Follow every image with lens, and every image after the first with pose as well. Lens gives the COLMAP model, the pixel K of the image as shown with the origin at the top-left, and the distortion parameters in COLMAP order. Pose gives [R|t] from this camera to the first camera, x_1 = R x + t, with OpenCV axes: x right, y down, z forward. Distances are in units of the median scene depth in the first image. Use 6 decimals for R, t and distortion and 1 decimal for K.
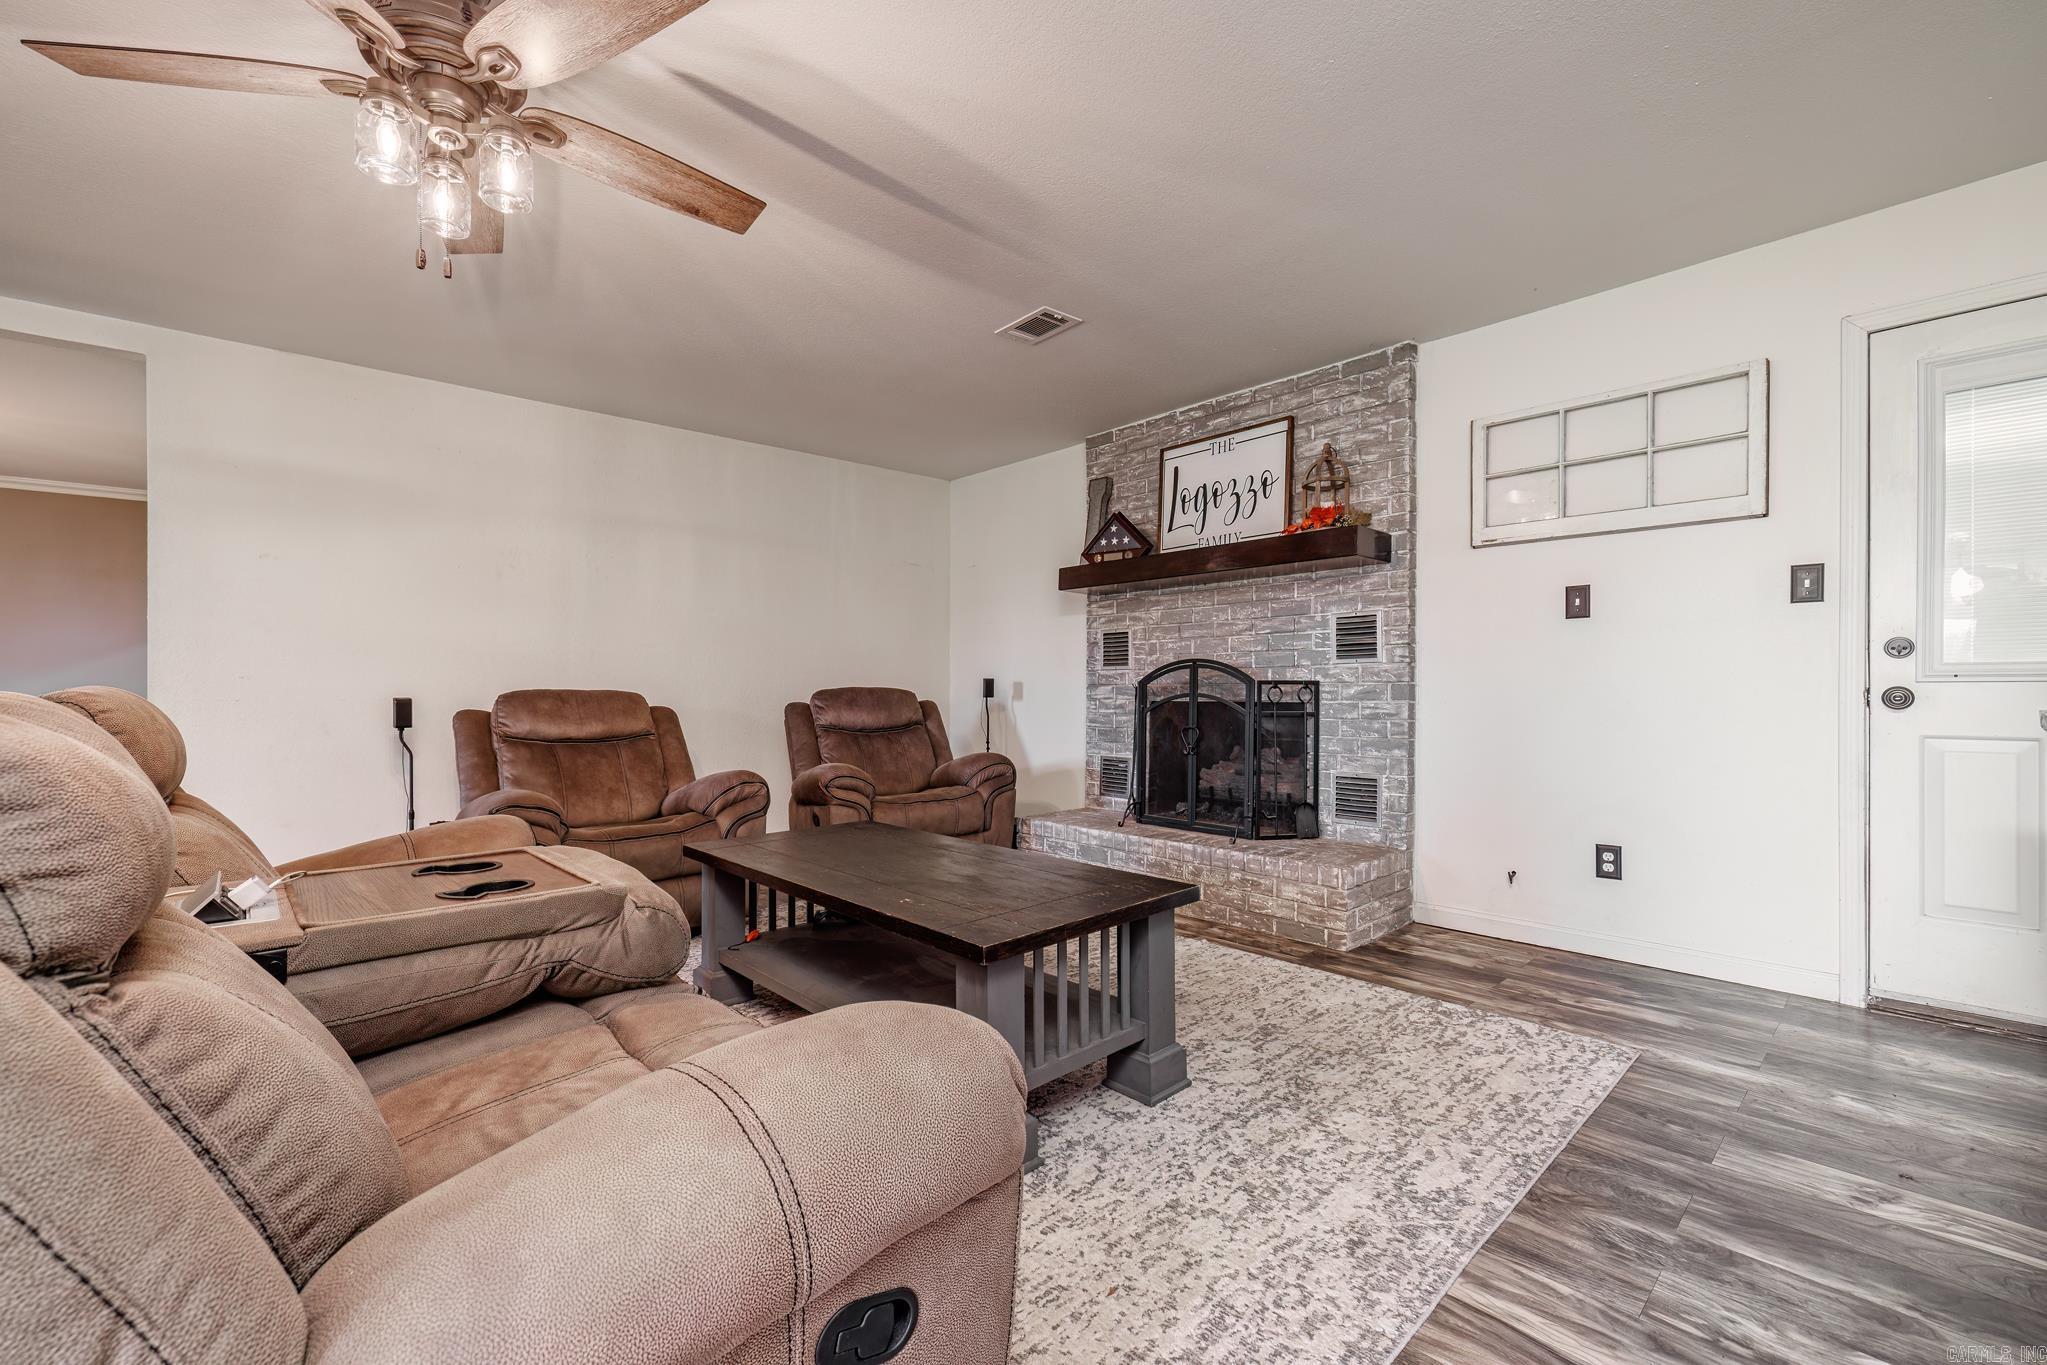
lens RADIAL K [[854.6, 0, 1023.5], [0, 854.6, 682.5], [0, 0, 1]] dist [0.002161, 0.000118]
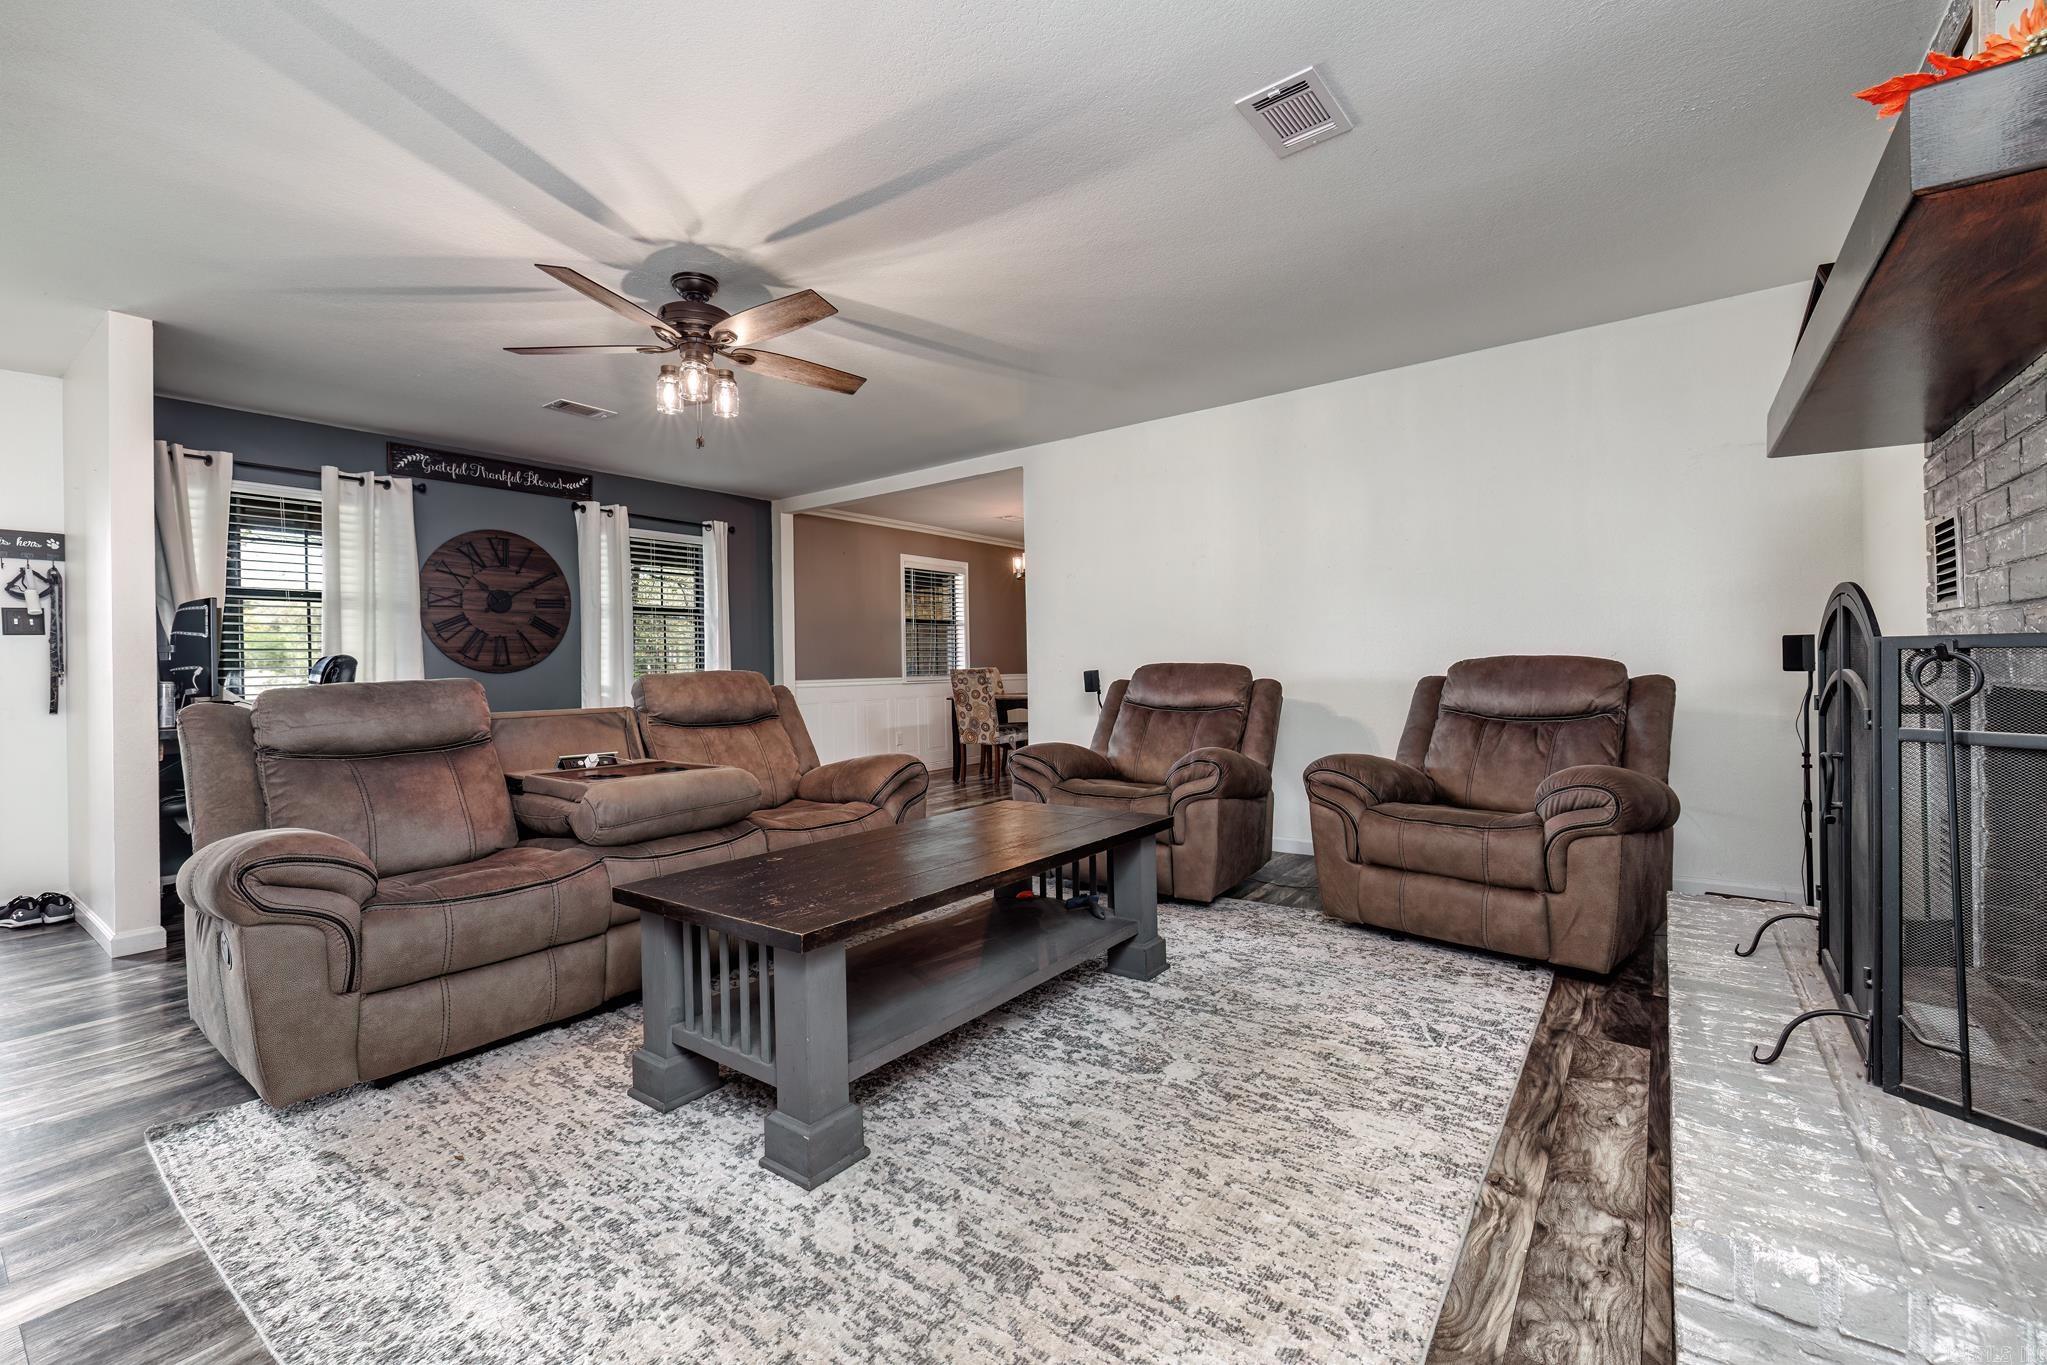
lens RADIAL K [[865.8, 0, 1027.1], [0, 865.8, 652.4], [0, 0, 1]] dist [0.000559, 0.000138]
pose [[0.181316, -0.012732, -0.983342, 0.551358], [0.024124, 0.999673, -0.008495, -0.001304], [0.983129, -0.022182, 0.181564, 0.583055]]
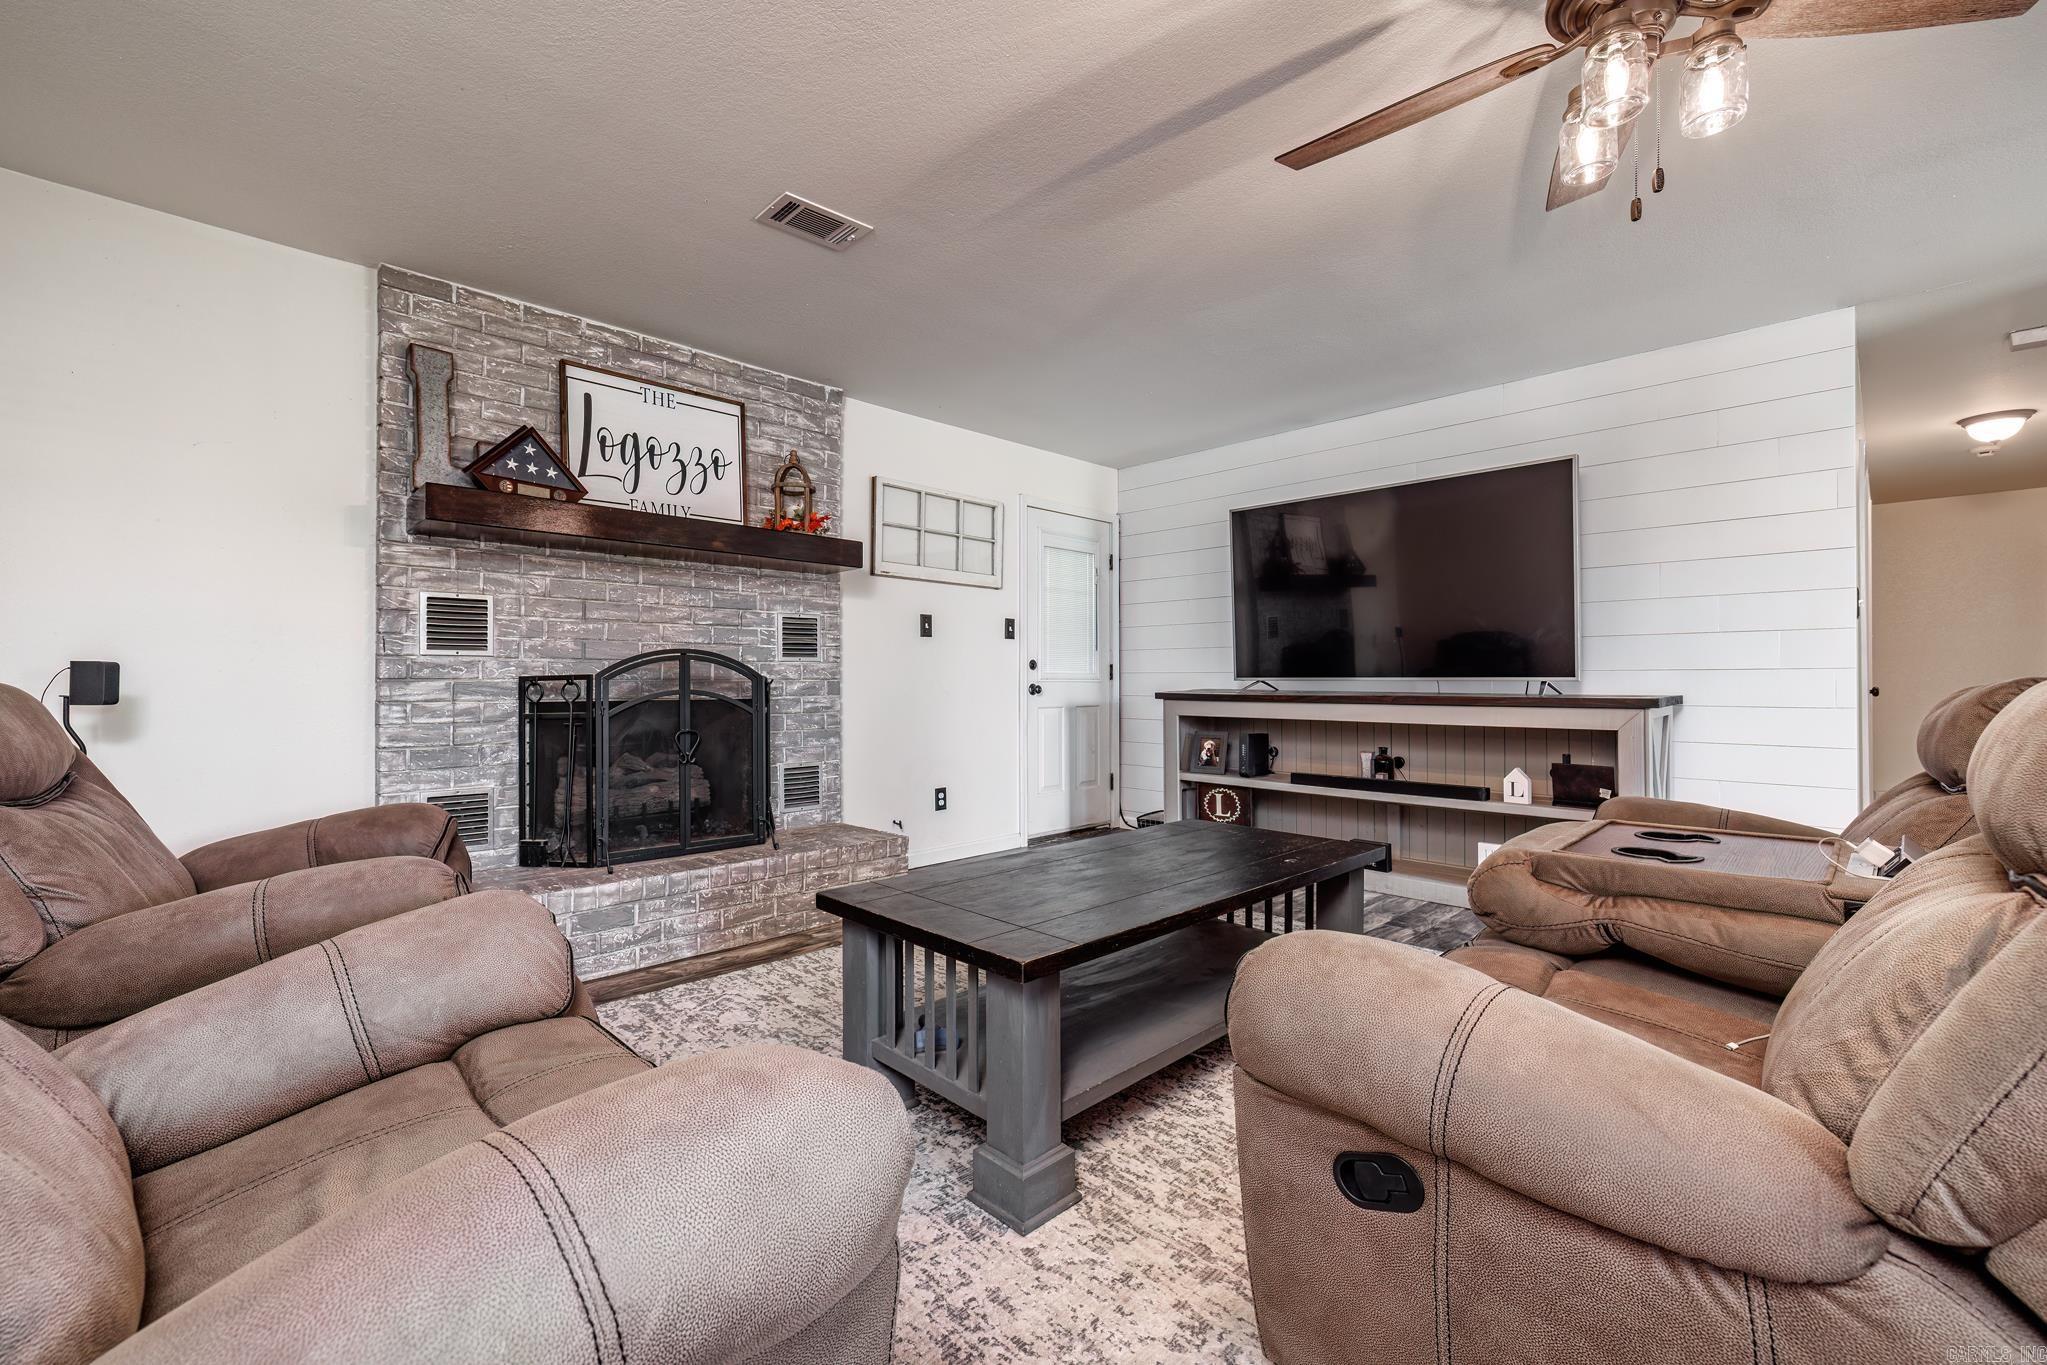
lens RADIAL K [[854.2, 0, 1023.5], [0, 854.2, 682.5], [0, 0, 1]] dist [-0.000998, 0.000037]
pose [[-0.026823, 0.006294, 0.999620, -0.679569], [-0.004053, 0.999971, -0.006405, 0.009638], [-0.999632, -0.004223, -0.026796, 0.726224]]
